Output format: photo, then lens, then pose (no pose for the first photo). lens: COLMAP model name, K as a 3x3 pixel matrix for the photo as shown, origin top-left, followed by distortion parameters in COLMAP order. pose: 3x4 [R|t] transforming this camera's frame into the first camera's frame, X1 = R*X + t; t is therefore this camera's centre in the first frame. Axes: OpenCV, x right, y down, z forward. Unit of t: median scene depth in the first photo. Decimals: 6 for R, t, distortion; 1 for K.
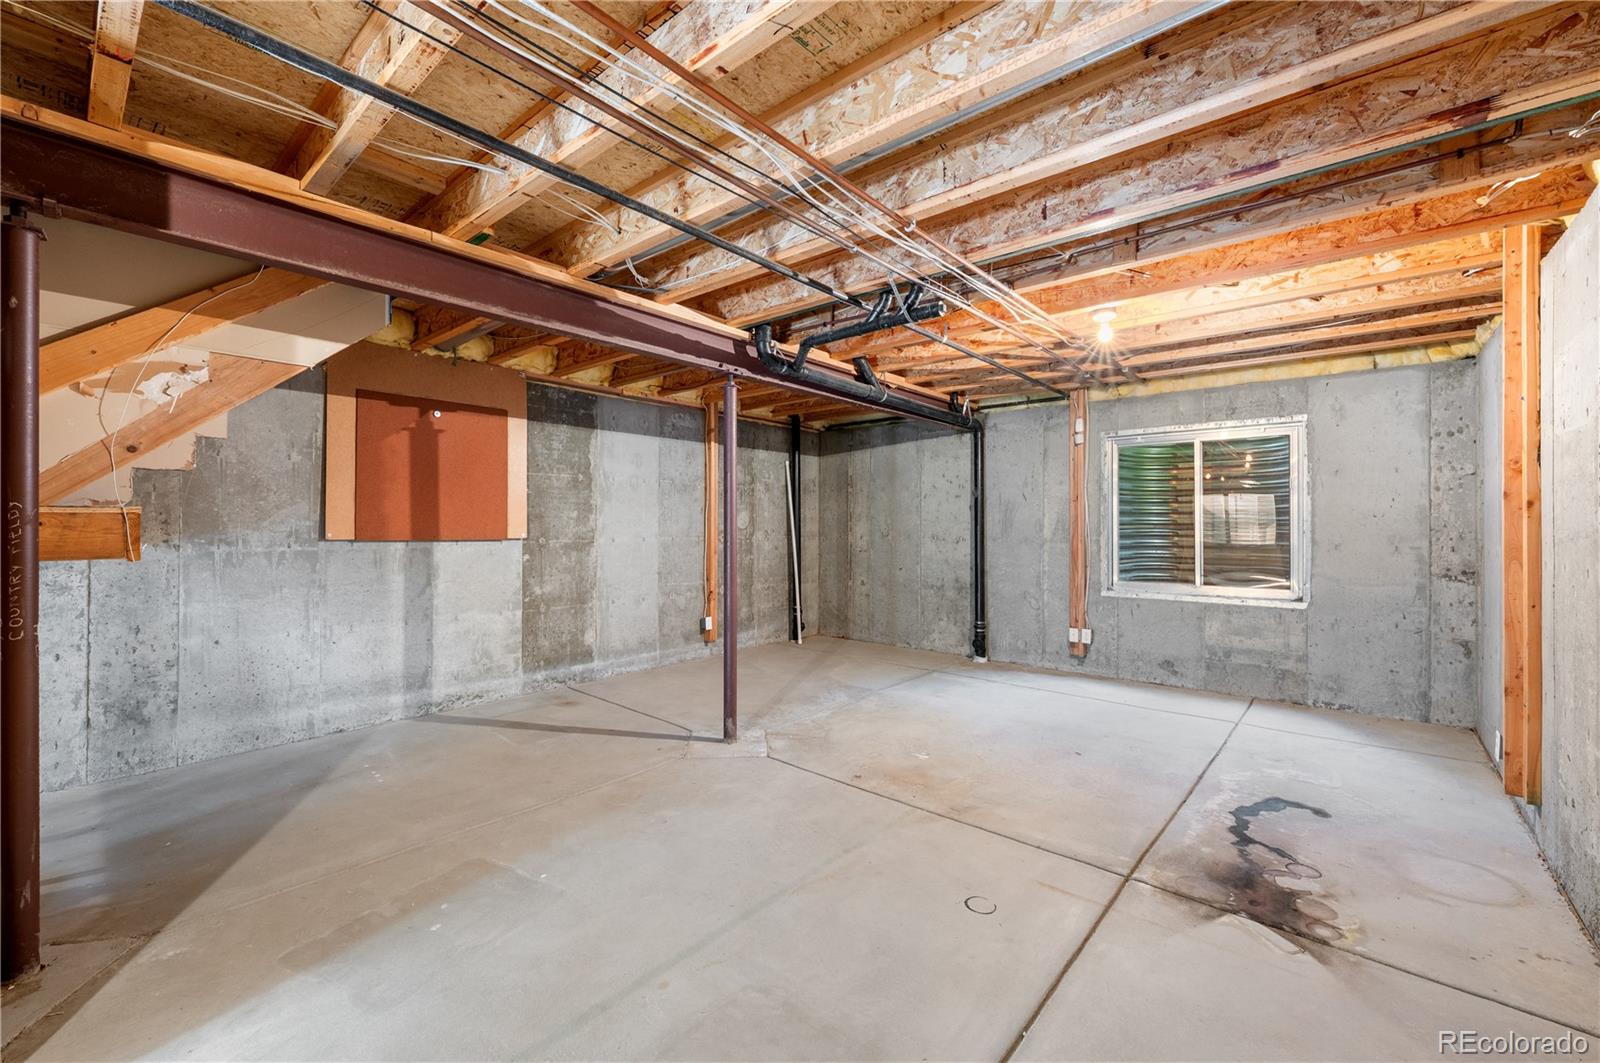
lens RADIAL K [[643.1, 0, 798.1], [0, 643.1, 520.0], [0, 0, 1]] dist [-0.000940, -0.000139]
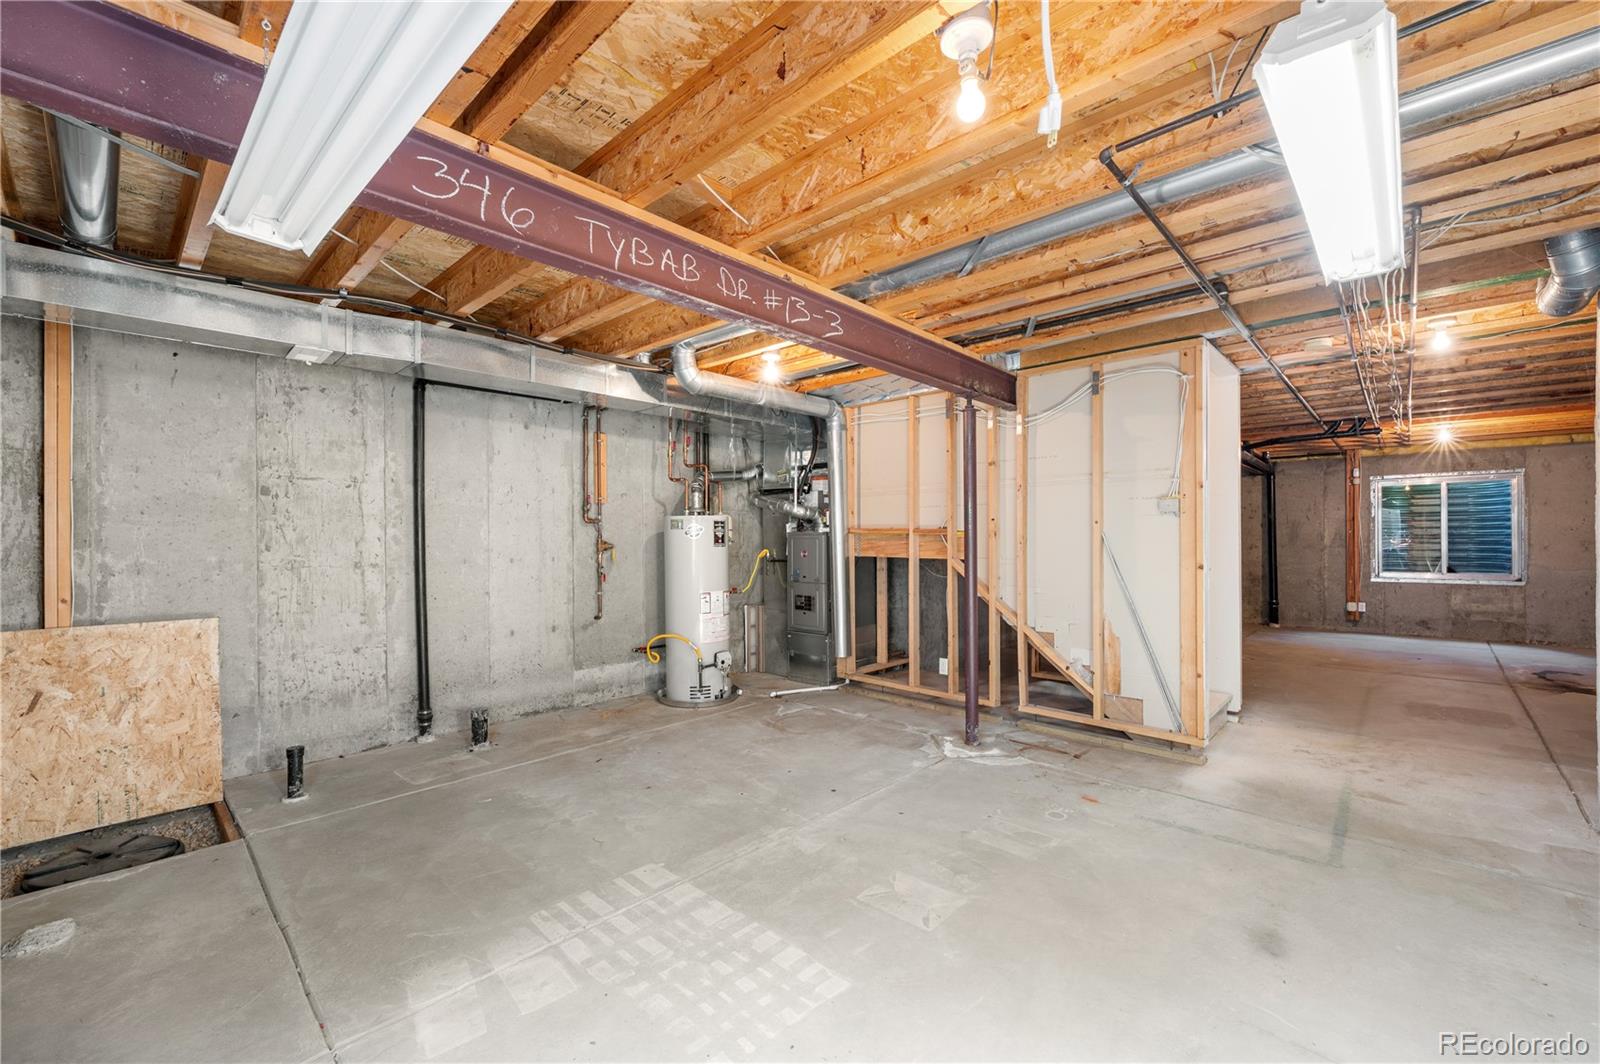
lens RADIAL K [[643.1, 0, 804.1], [0, 643.1, 539.8], [0, 0, 1]] dist [-0.000940, -0.000139]
pose [[0.999240, -0.002589, -0.038900, -0.925090], [0.002666, 0.999995, 0.001925, 0.011067], [0.038895, -0.002028, 0.999241, -0.672812]]
